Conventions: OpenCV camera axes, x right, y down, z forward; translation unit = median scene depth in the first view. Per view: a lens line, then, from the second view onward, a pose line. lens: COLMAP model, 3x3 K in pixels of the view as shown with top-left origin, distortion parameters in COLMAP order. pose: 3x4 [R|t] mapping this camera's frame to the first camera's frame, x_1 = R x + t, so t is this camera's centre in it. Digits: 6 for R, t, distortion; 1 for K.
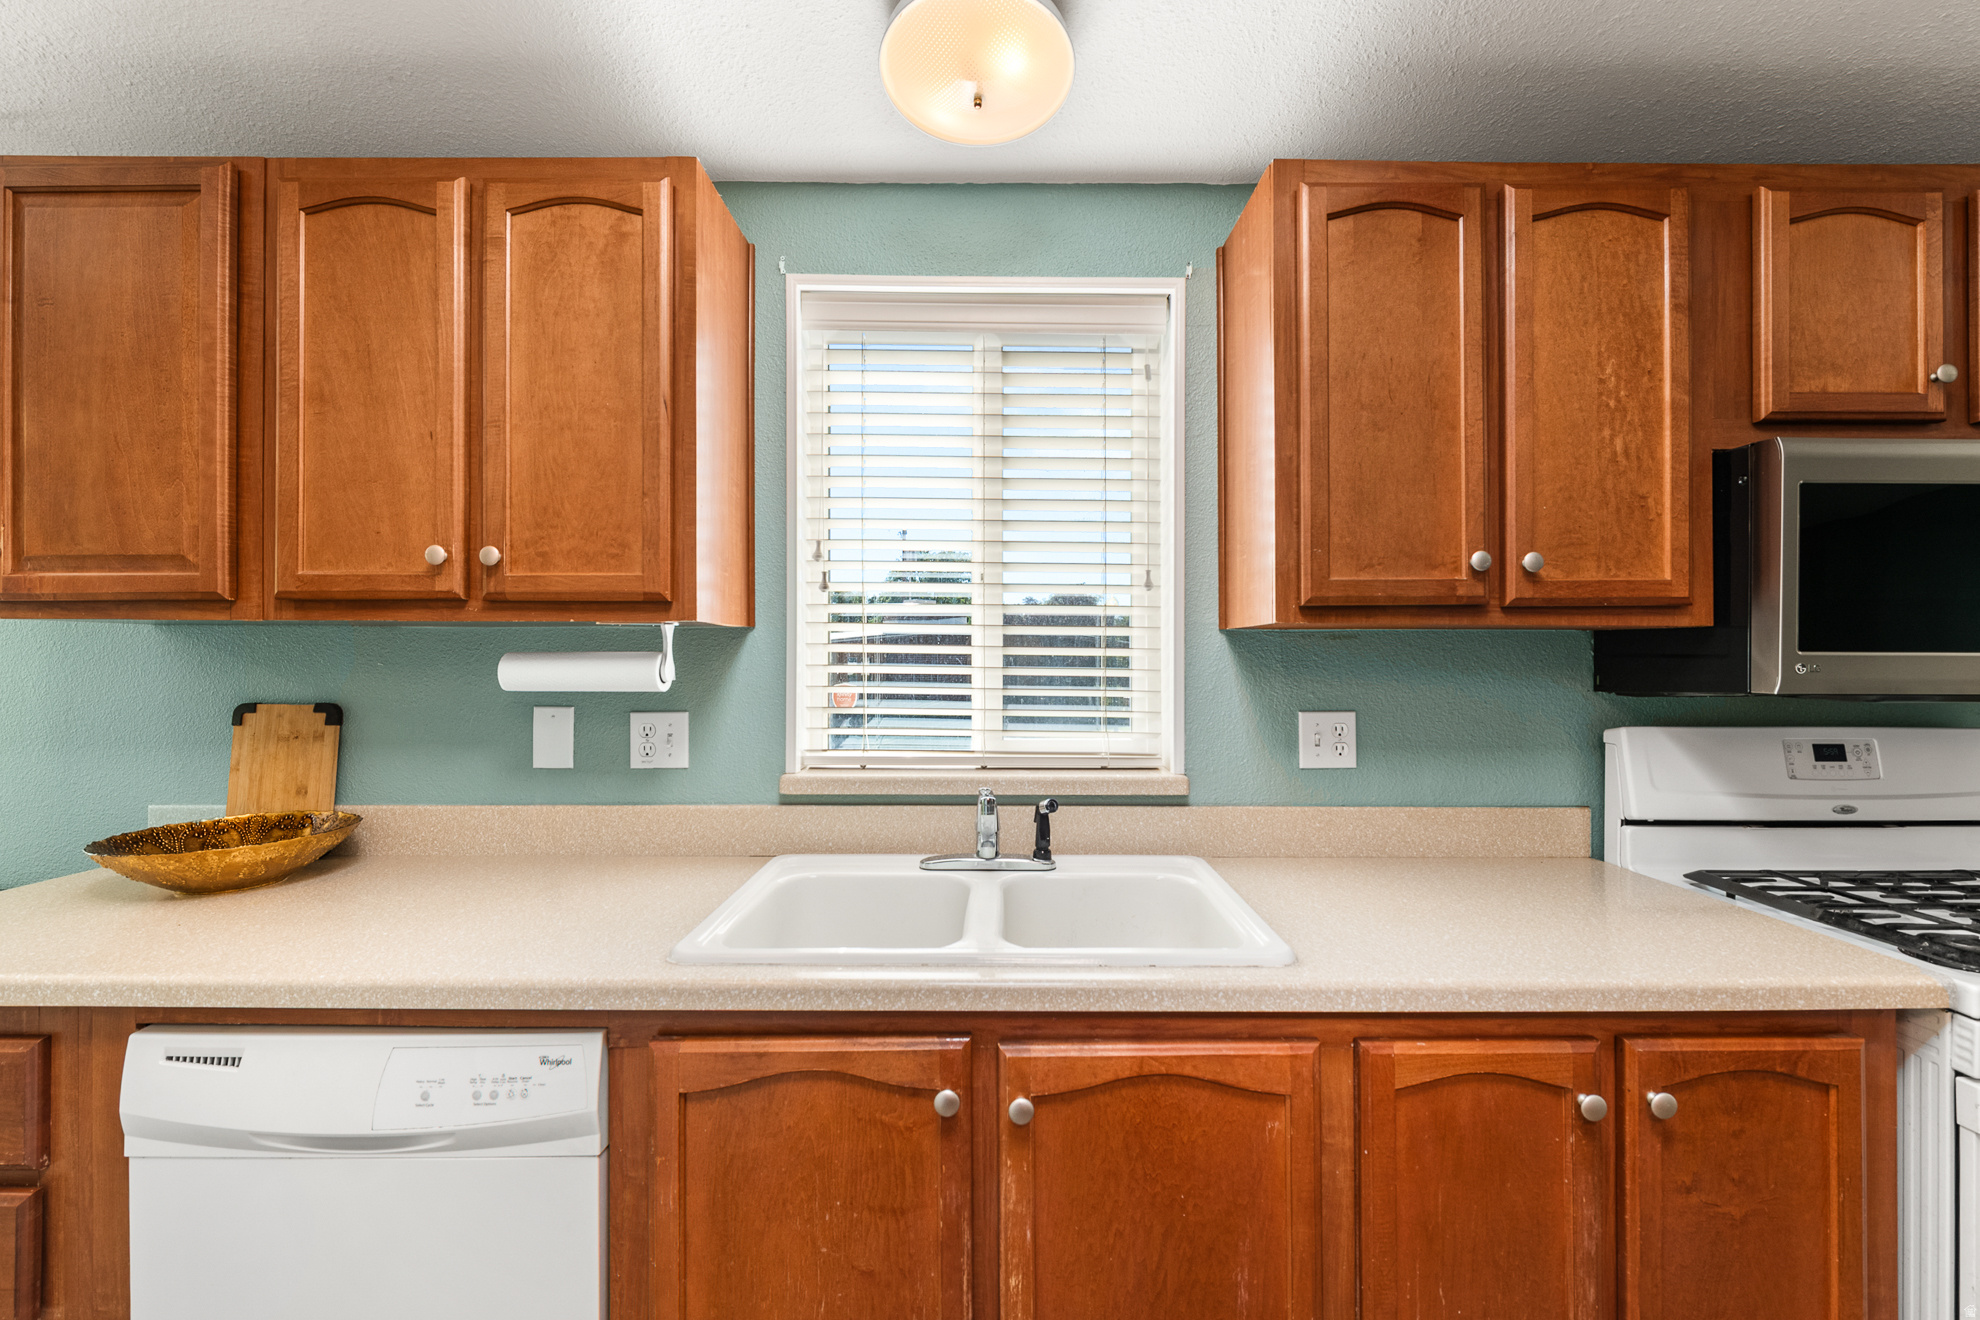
lens RADIAL K [[847.1, 0, 990.0], [0, 847.1, 660.0], [0, 0, 1]] dist [-0.001619, -0.000414]
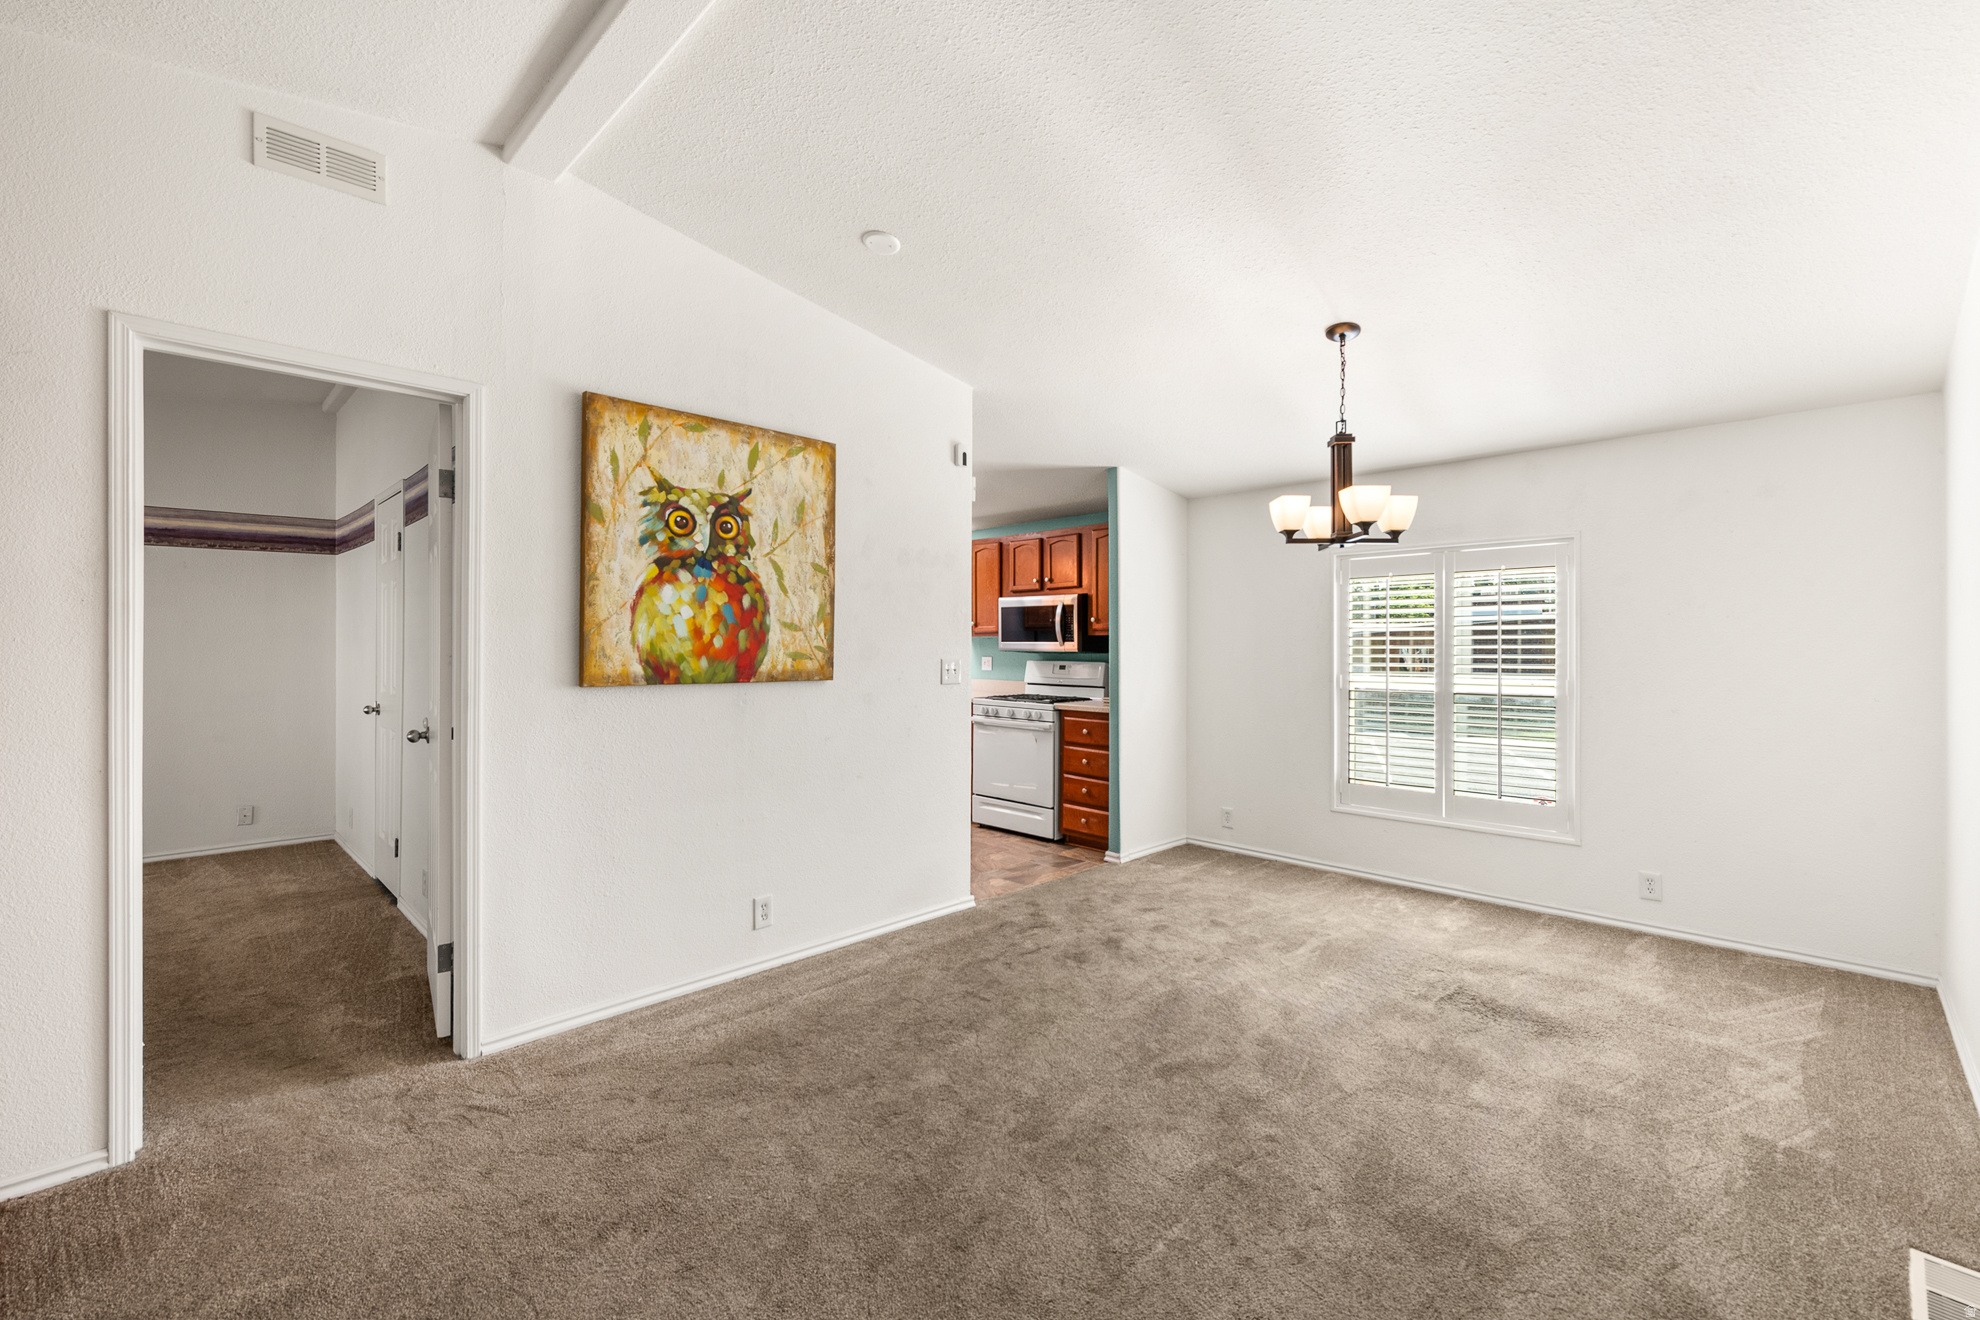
lens RADIAL K [[834.7, 0, 993.0], [0, 834.7, 647.1], [0, 0, 1]] dist [0.011167, -0.006025]
pose [[0.704450, -0.000702, -0.709753, 4.149132], [0.000627, 1.000000, -0.000366, 0.019716], [0.709753, -0.000187, 0.704451, -2.328988]]
